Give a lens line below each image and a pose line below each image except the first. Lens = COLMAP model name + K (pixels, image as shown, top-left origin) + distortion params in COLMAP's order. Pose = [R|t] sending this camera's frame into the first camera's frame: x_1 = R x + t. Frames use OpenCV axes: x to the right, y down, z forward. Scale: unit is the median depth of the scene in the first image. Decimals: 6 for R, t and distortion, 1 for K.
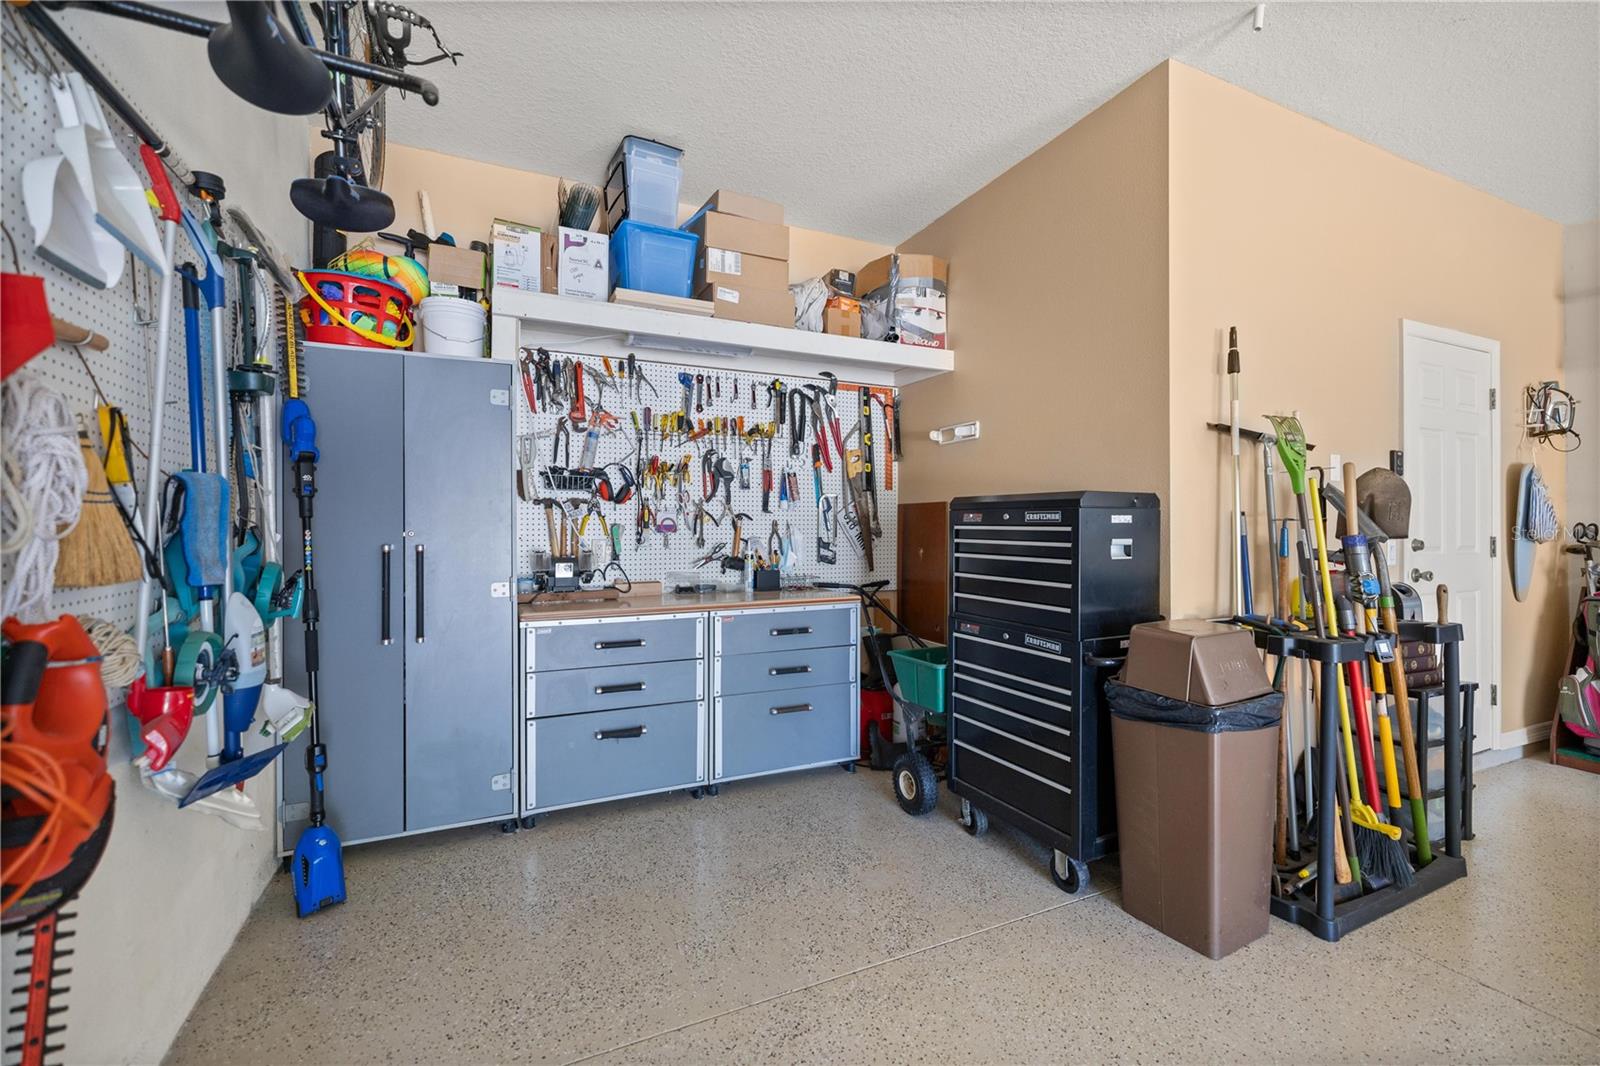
lens RADIAL K [[671.9, 0, 797.9], [0, 671.9, 527.1], [0, 0, 1]] dist [0.000466, 0.000075]
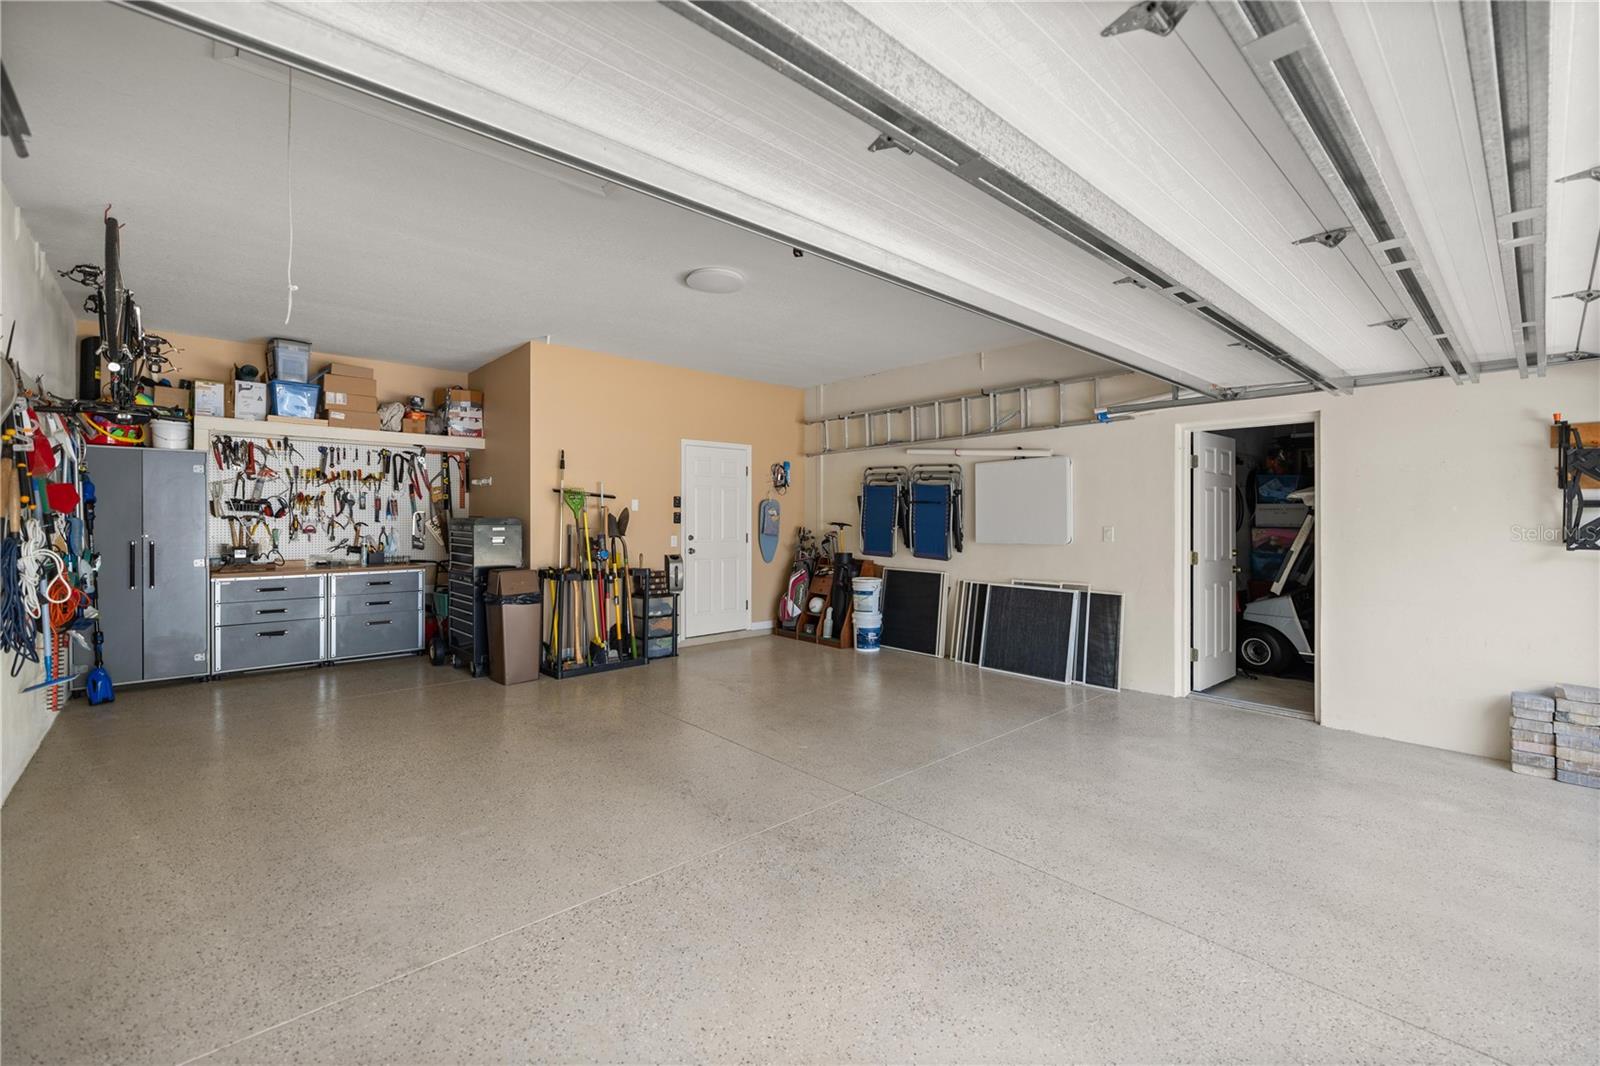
lens RADIAL K [[673.1, 0, 798.1], [0, 673.1, 520.3], [0, 0, 1]] dist [-0.000104, 0.000162]
pose [[0.952943, 0.001058, 0.303148, 0.538178], [-0.001946, 0.999995, 0.002627, -0.035979], [-0.303144, -0.003094, 0.952940, -1.202969]]
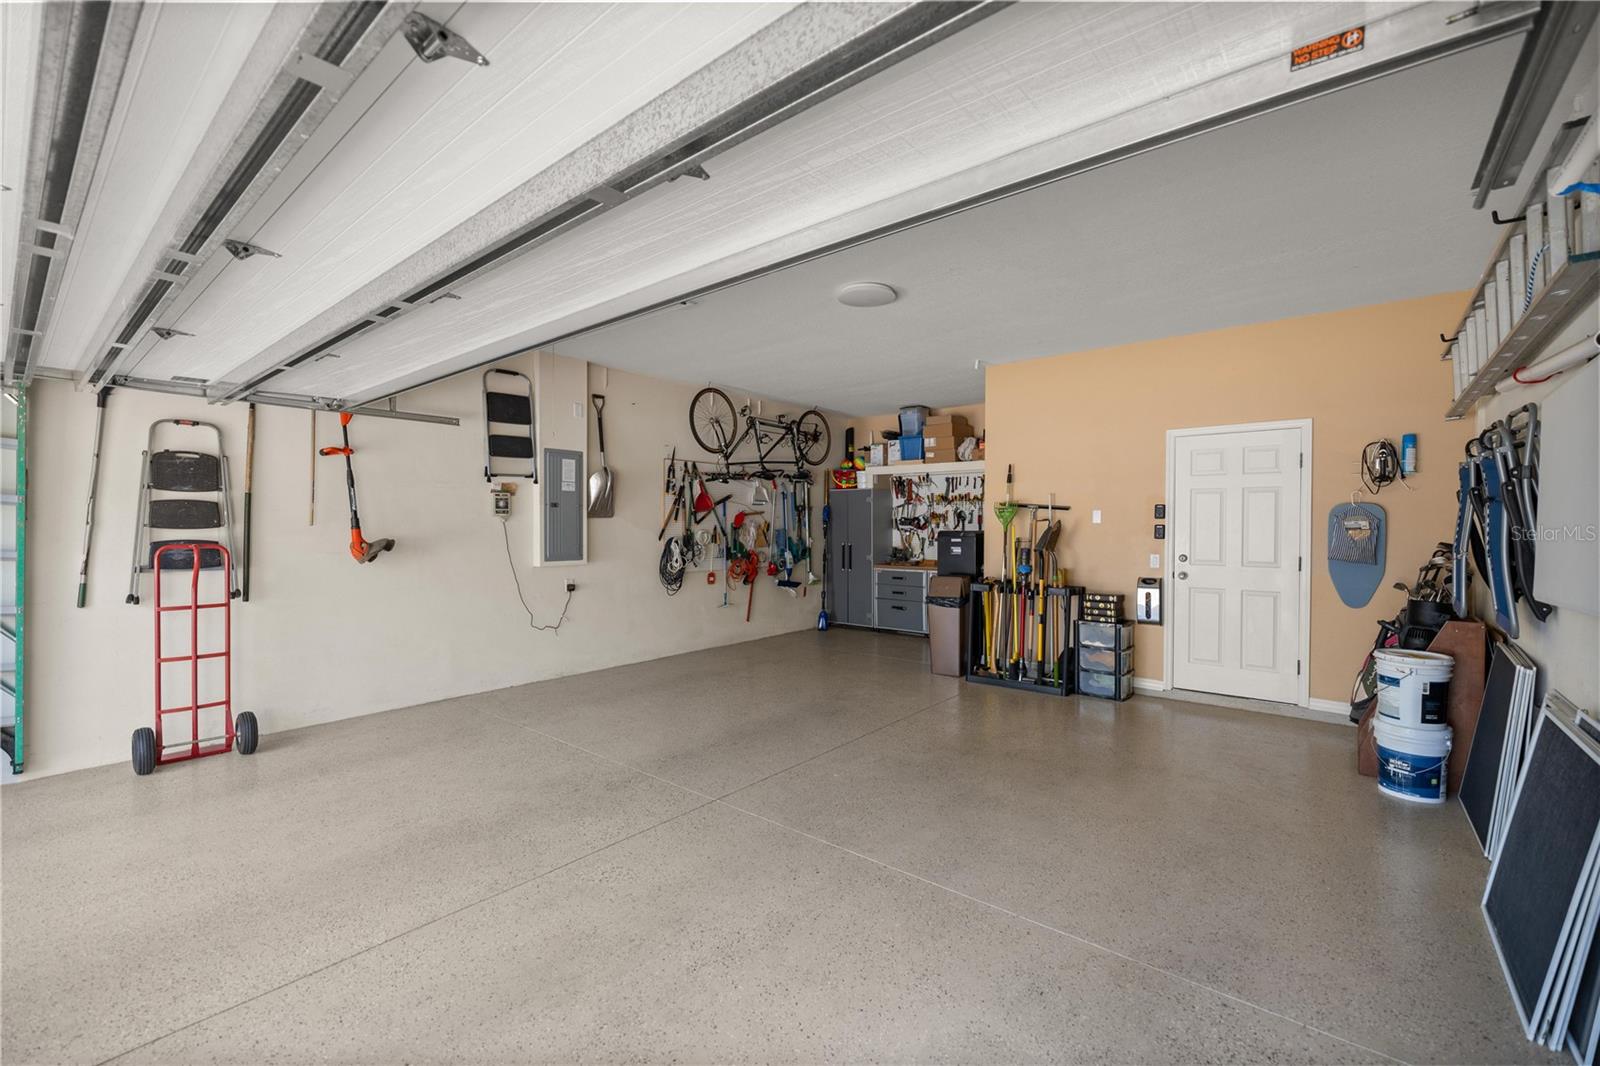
lens RADIAL K [[671.9, 0, 797.9], [0, 671.9, 527.1], [0, 0, 1]] dist [0.000466, 0.000075]
pose [[0.434946, 0.002326, -0.900454, 1.910299], [-0.007386, 0.999972, -0.000985, -0.040635], [0.900426, 0.007079, 0.434951, -0.603314]]
